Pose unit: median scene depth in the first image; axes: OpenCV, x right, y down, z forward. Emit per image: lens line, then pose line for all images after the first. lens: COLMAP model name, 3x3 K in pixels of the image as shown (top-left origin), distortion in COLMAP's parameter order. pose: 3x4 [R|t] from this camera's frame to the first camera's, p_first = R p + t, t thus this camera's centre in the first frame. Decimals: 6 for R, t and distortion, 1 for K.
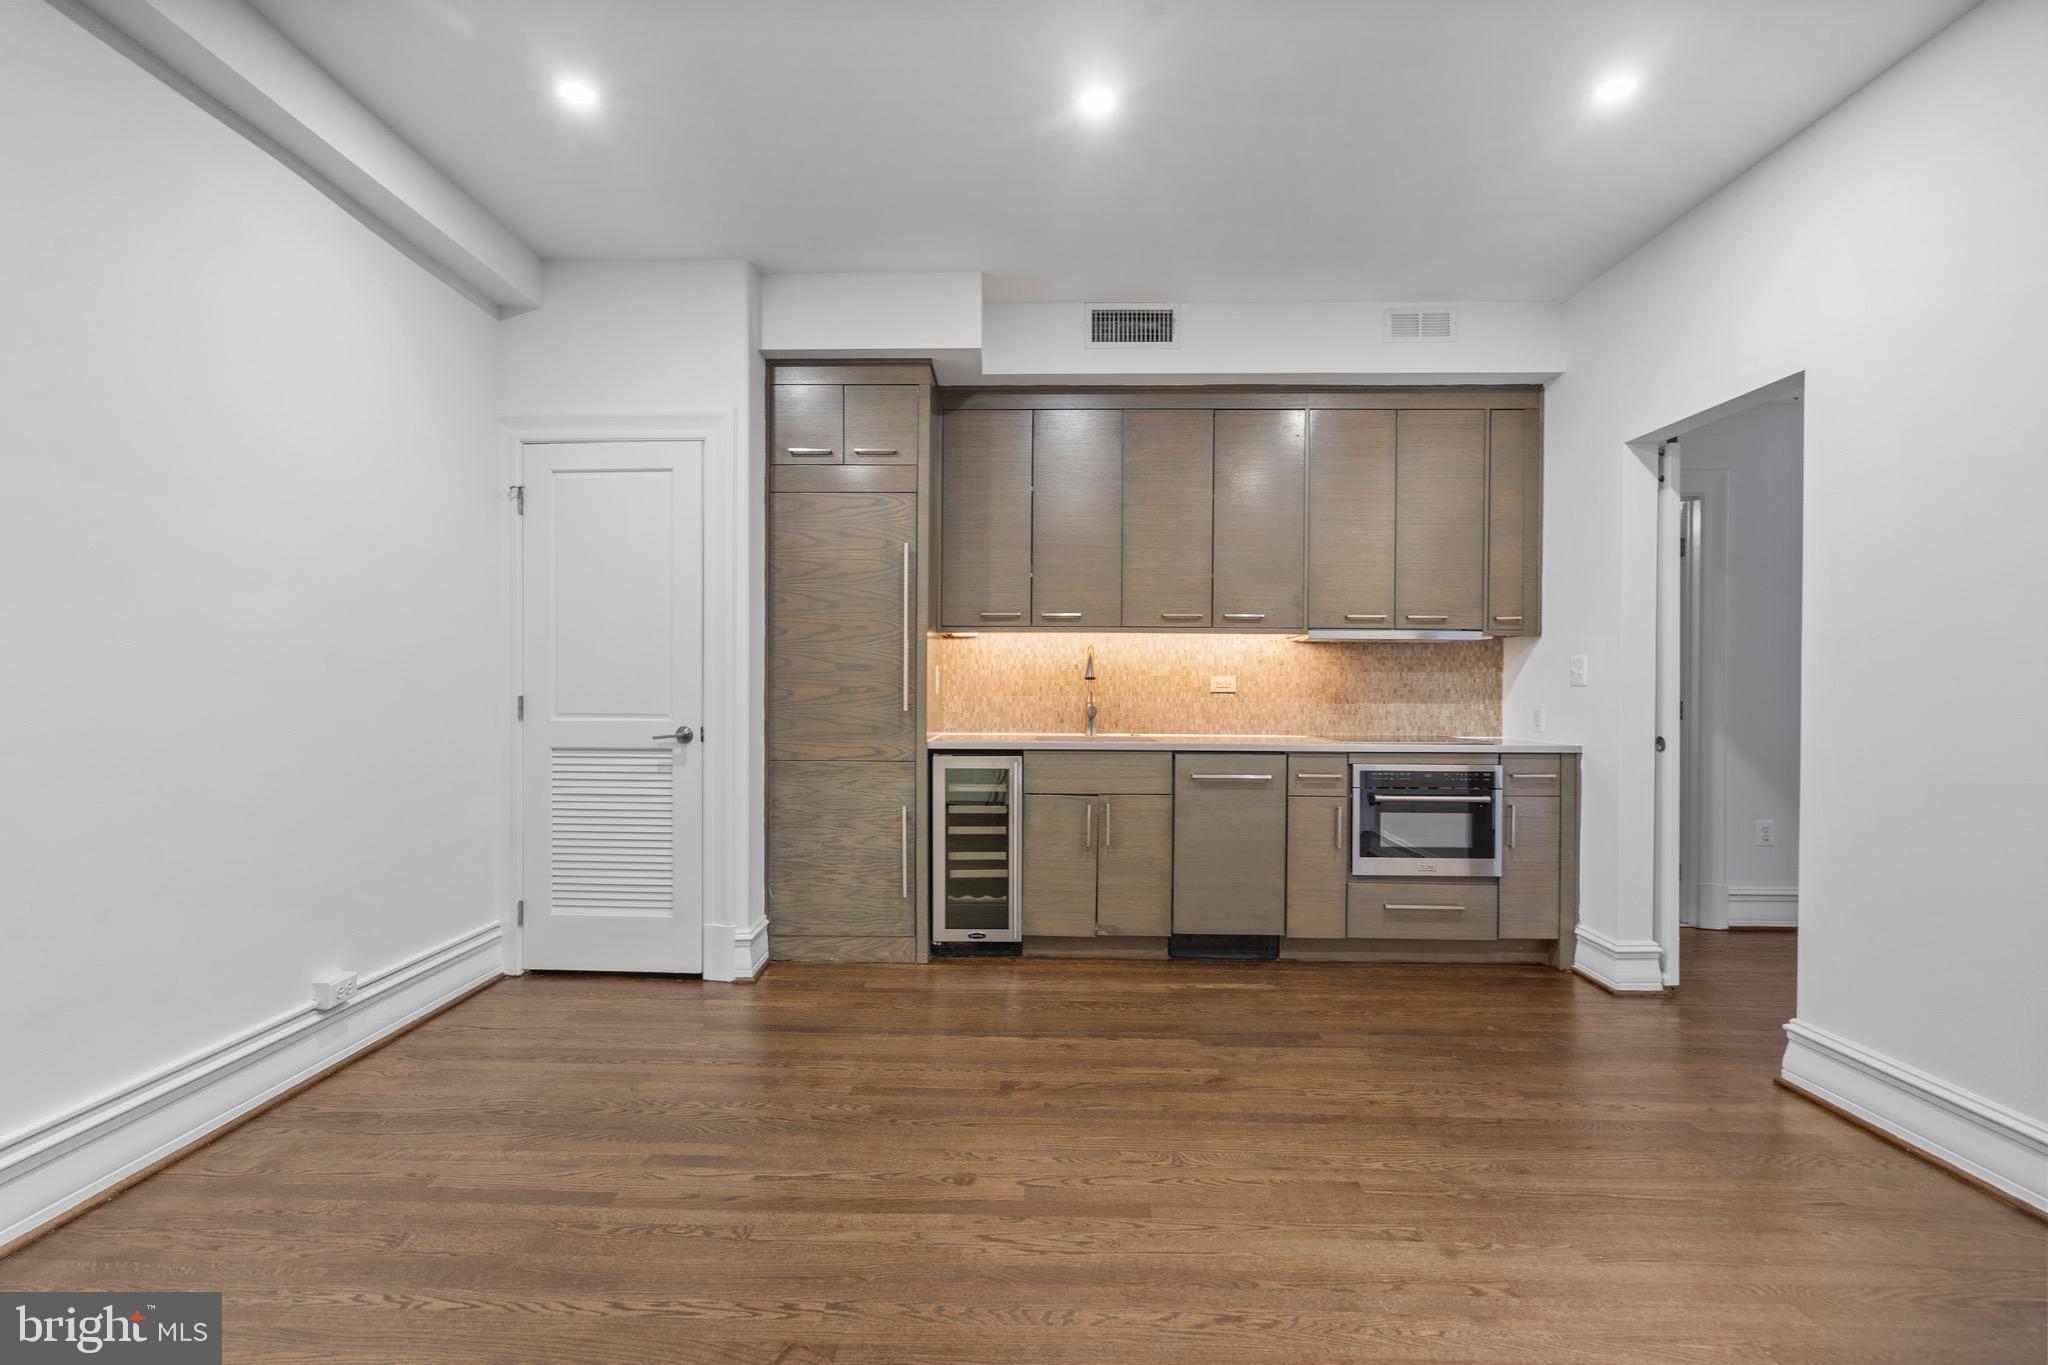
lens RADIAL K [[930.4, 0, 1015.3], [0, 930.4, 689.3], [0, 0, 1]] dist [-0.005650, 0.000099]
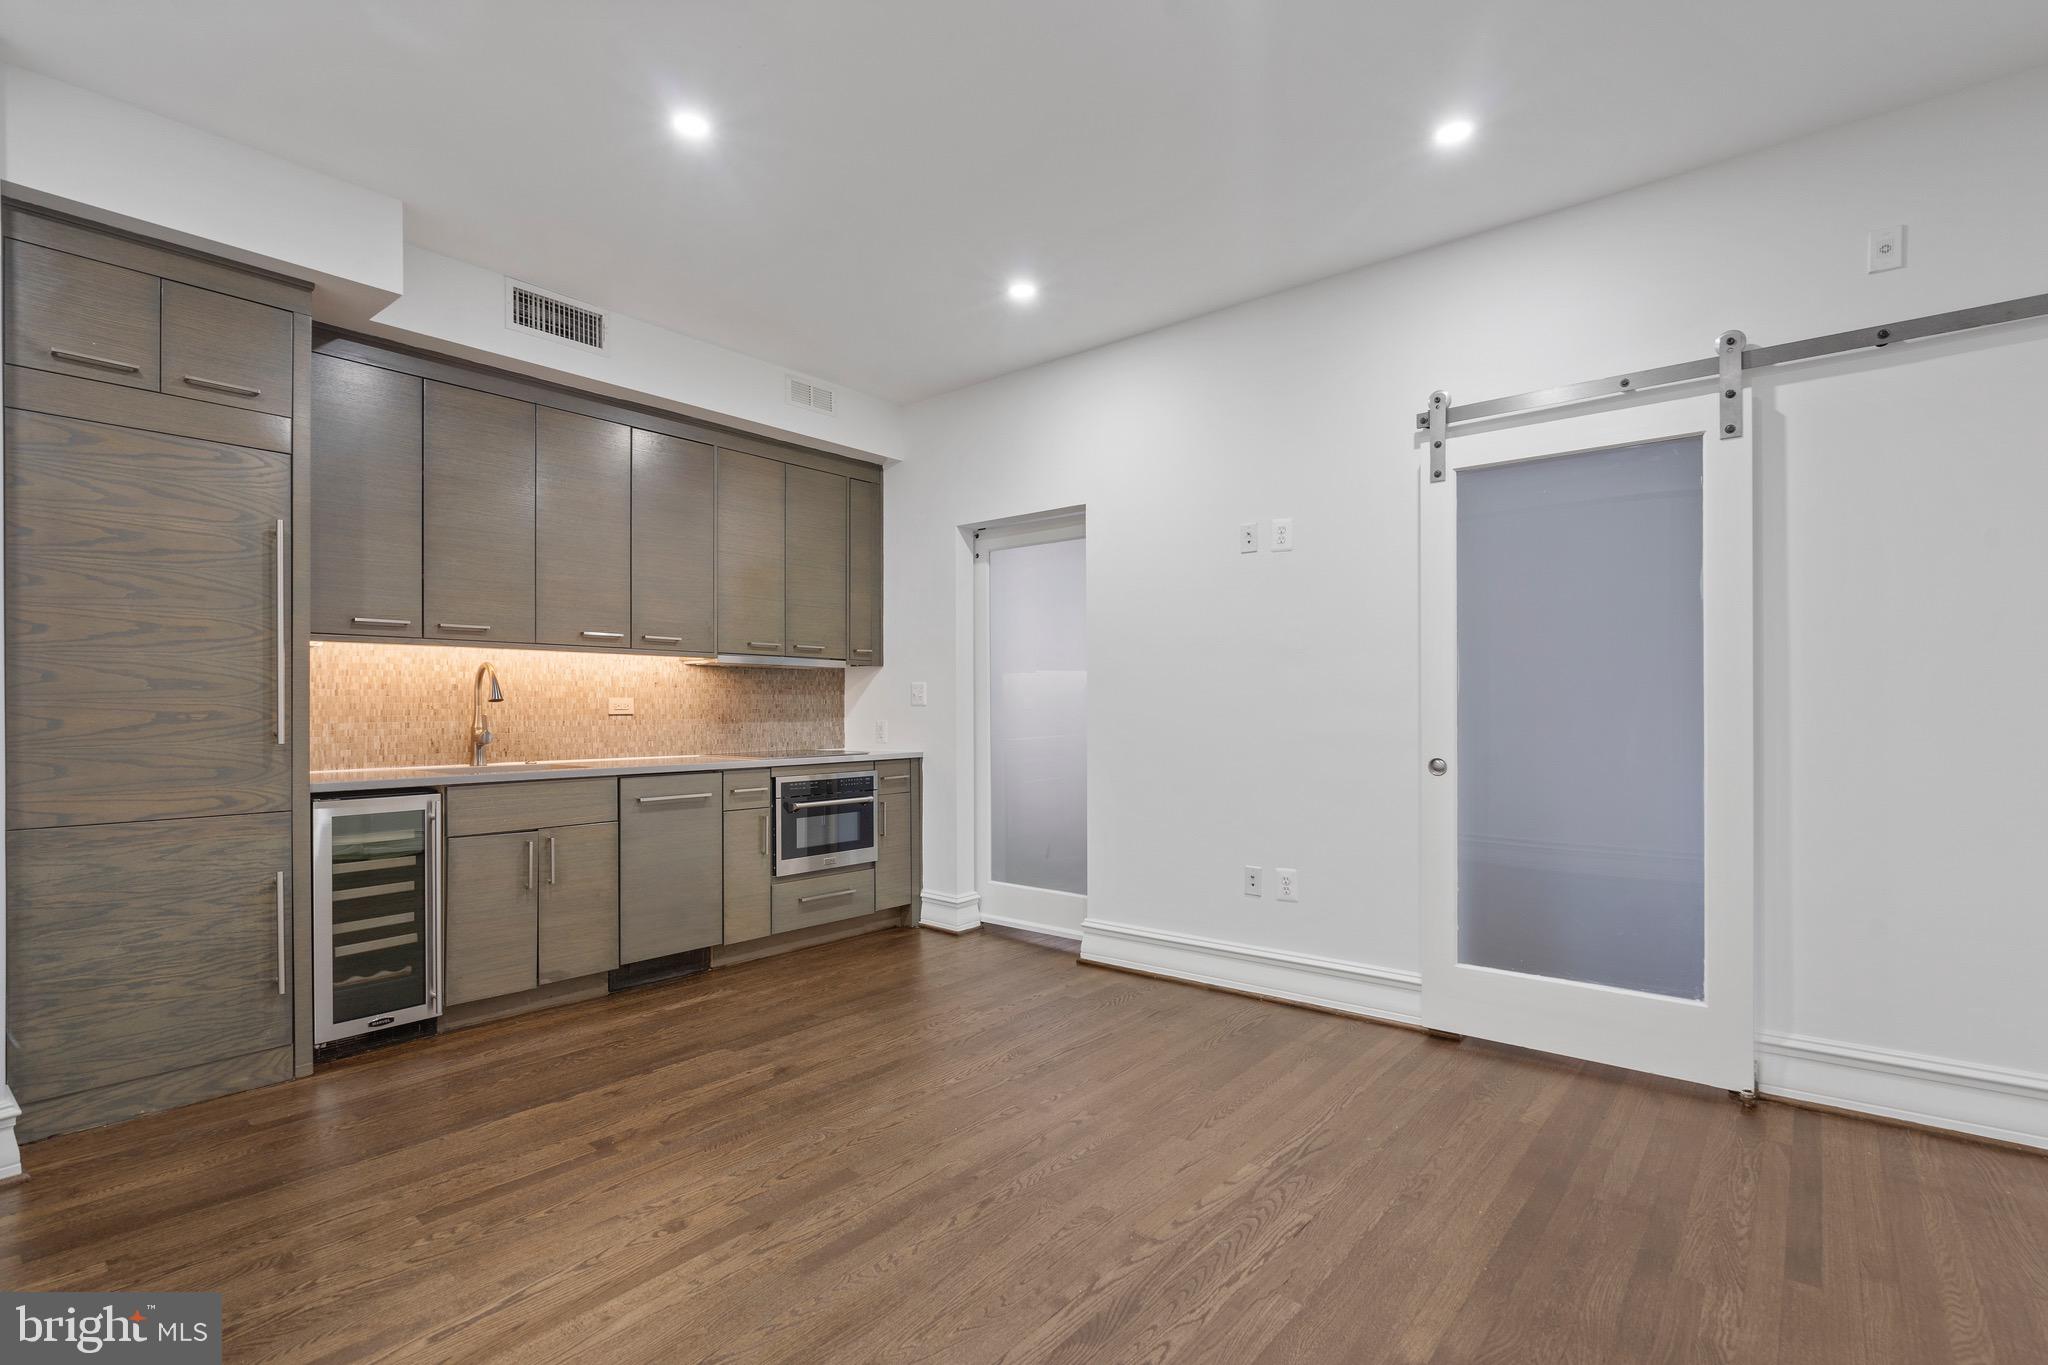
lens RADIAL K [[940.5, 0, 1019.5], [0, 940.5, 706.2], [0, 0, 1]] dist [-0.004150, 0.000271]
pose [[0.628136, -0.005599, 0.778084, -0.323328], [0.009195, 0.999958, -0.000227, -0.001643], [-0.778049, 0.007297, 0.628161, 0.063735]]
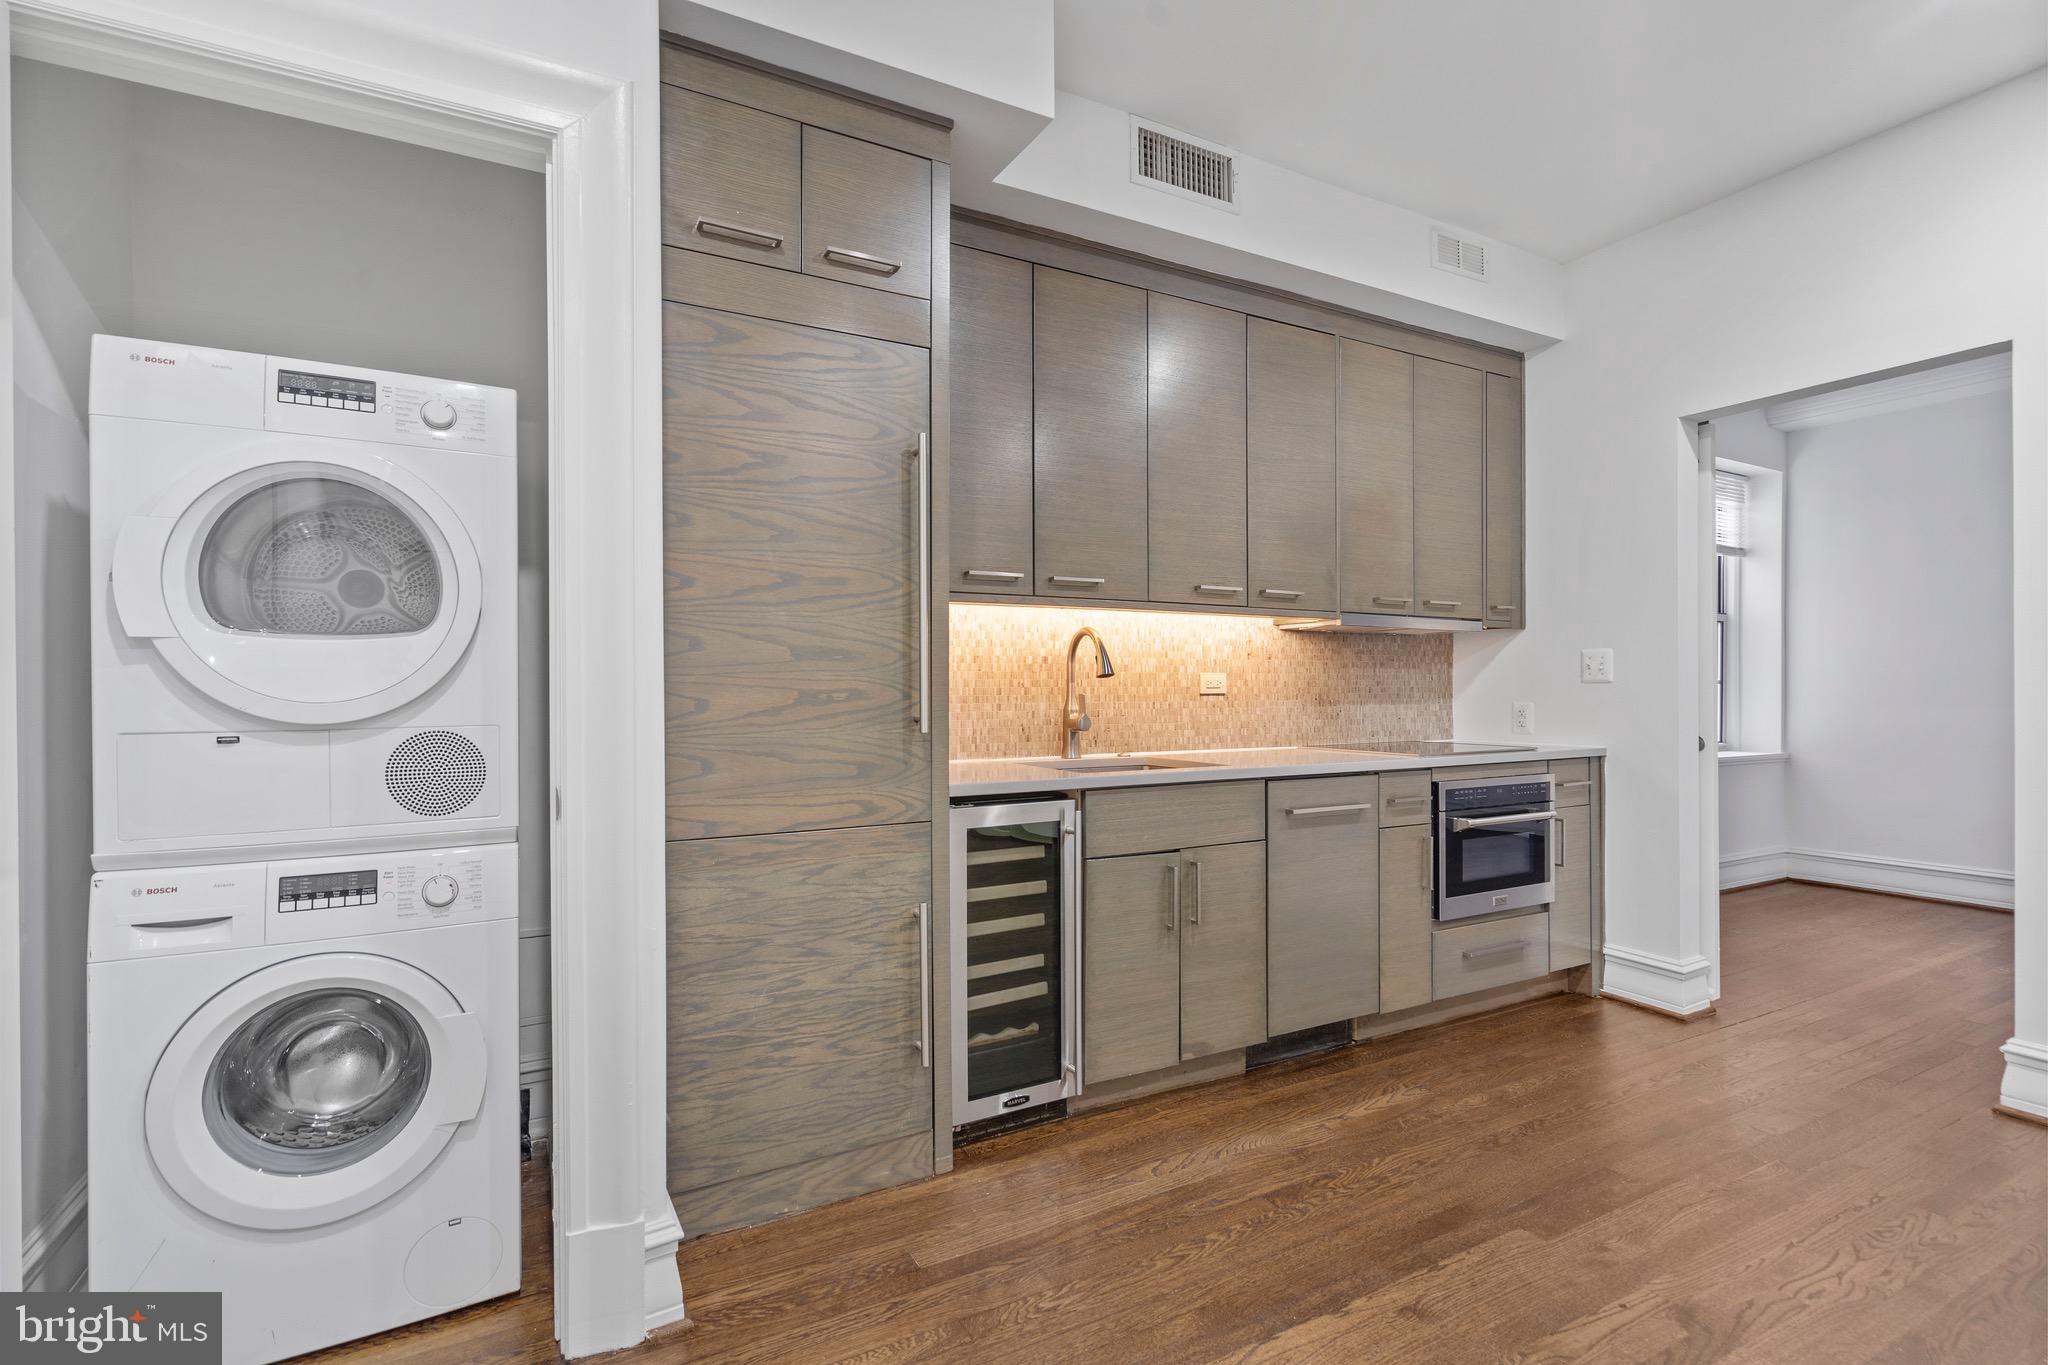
lens RADIAL K [[930.4, 0, 1015.3], [0, 930.4, 689.3], [0, 0, 1]] dist [-0.005650, 0.000099]
pose [[0.873561, -0.008504, 0.486640, -0.333732], [0.010001, 0.999950, -0.000480, -0.002259], [-0.486612, 0.005286, 0.873602, 0.472817]]
